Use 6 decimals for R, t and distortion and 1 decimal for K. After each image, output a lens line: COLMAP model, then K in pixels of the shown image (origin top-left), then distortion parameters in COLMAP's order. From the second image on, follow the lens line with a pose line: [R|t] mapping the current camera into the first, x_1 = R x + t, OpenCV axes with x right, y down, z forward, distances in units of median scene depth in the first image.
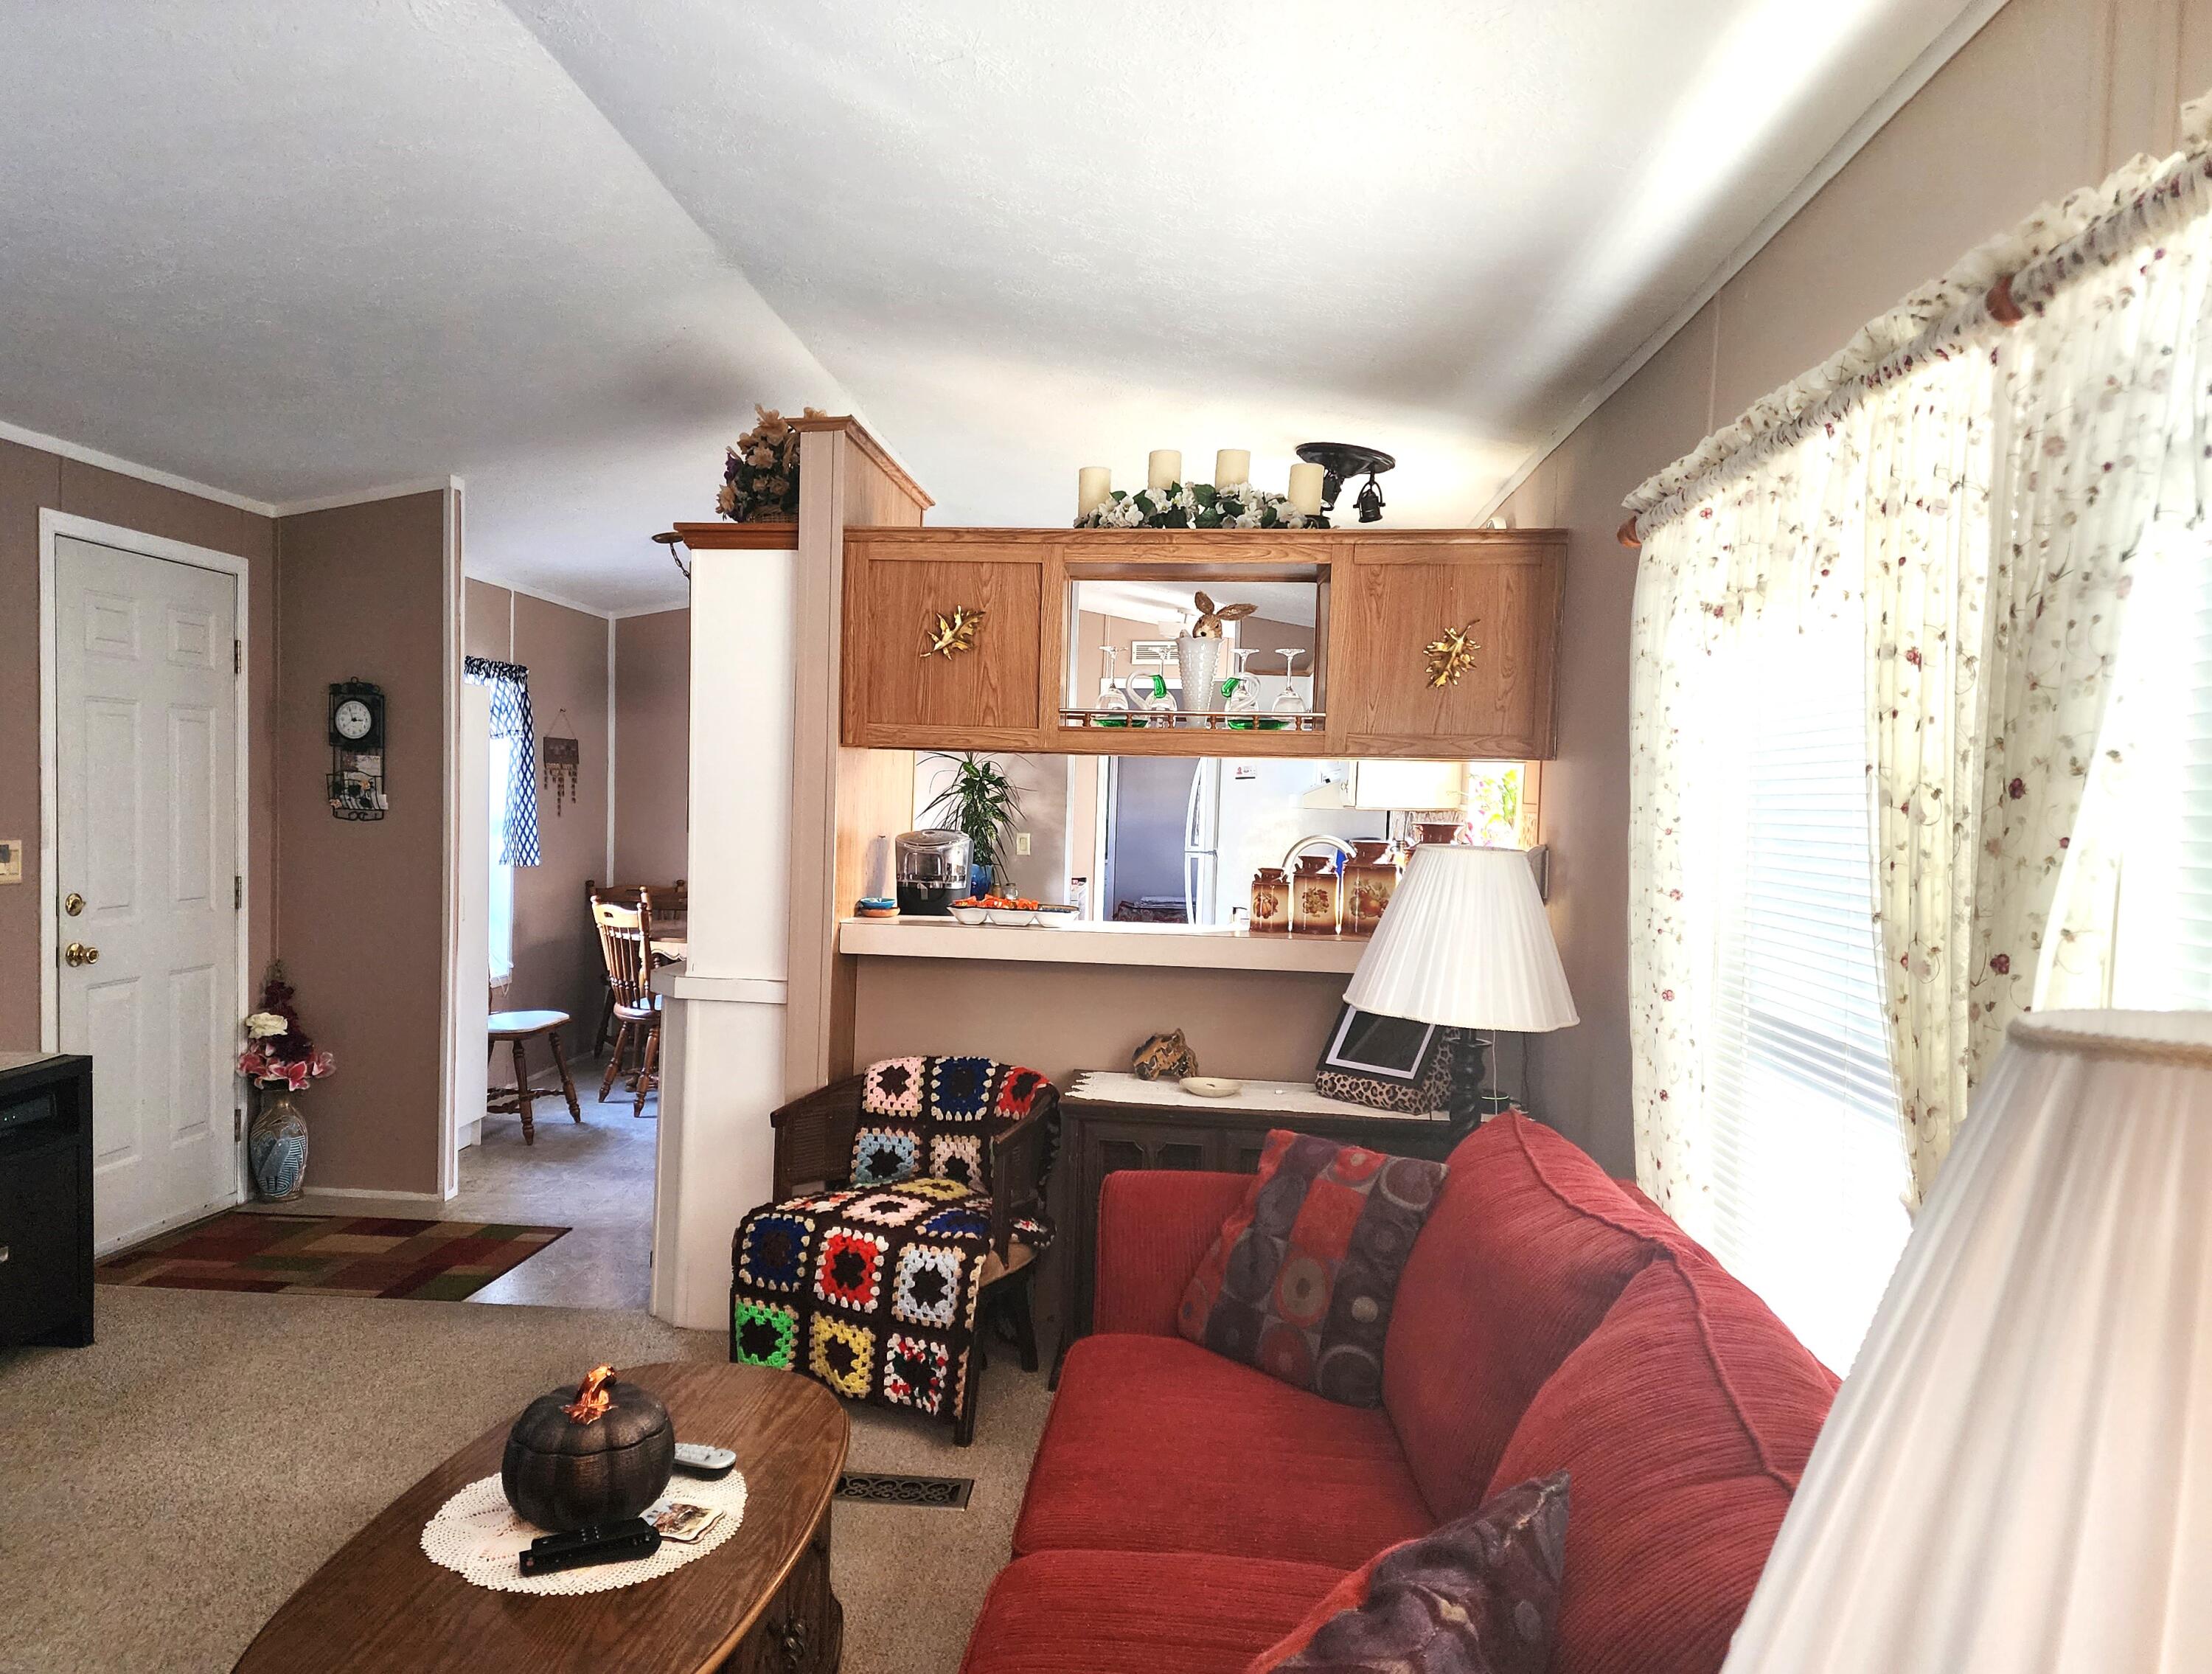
lens RADIAL K [[1625.8, 0, 1038.2], [0, 1625.8, 887.8], [0, 0, 1]] dist [0.136410, -0.169482]
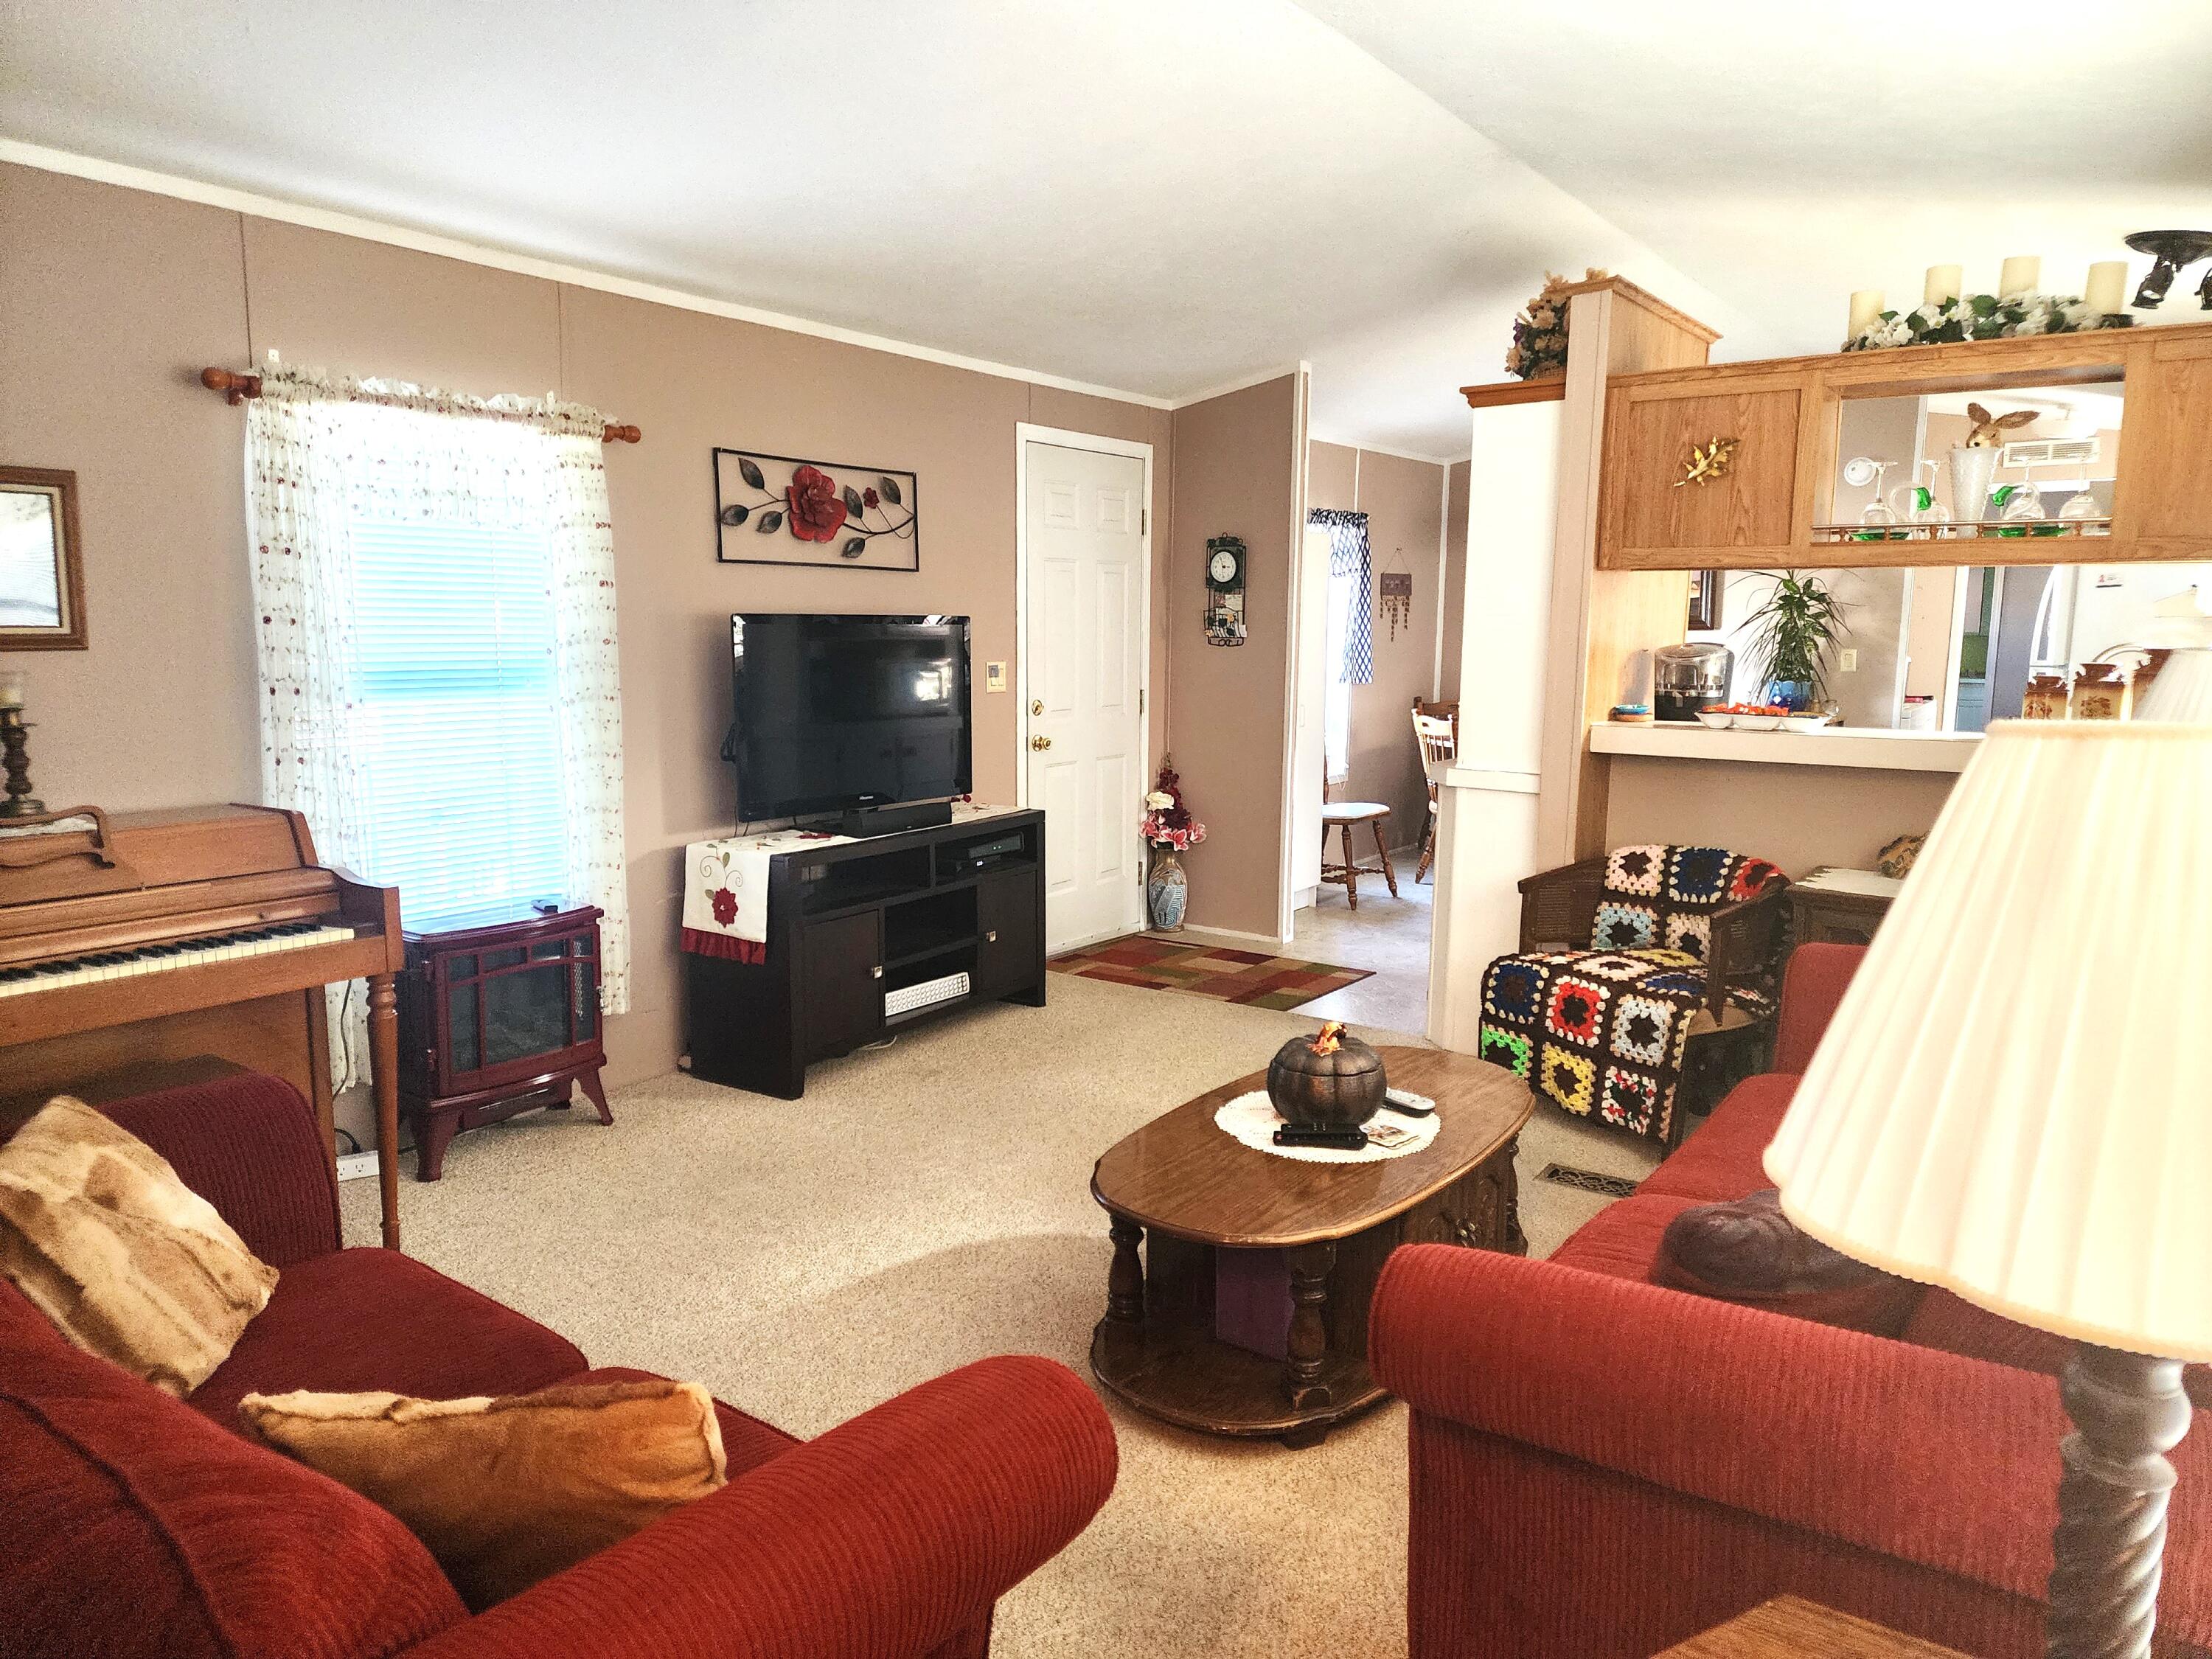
lens RADIAL K [[1505.2, 0, 1106.0], [0, 1505.2, 829.5], [0, 0, 1]] dist [0.039825, -0.060889]
pose [[0.883019, 0.040210, -0.467612, 0.076190], [-0.003050, 0.996794, 0.079955, 0.010109], [0.469328, -0.069176, 0.880310, -0.104078]]
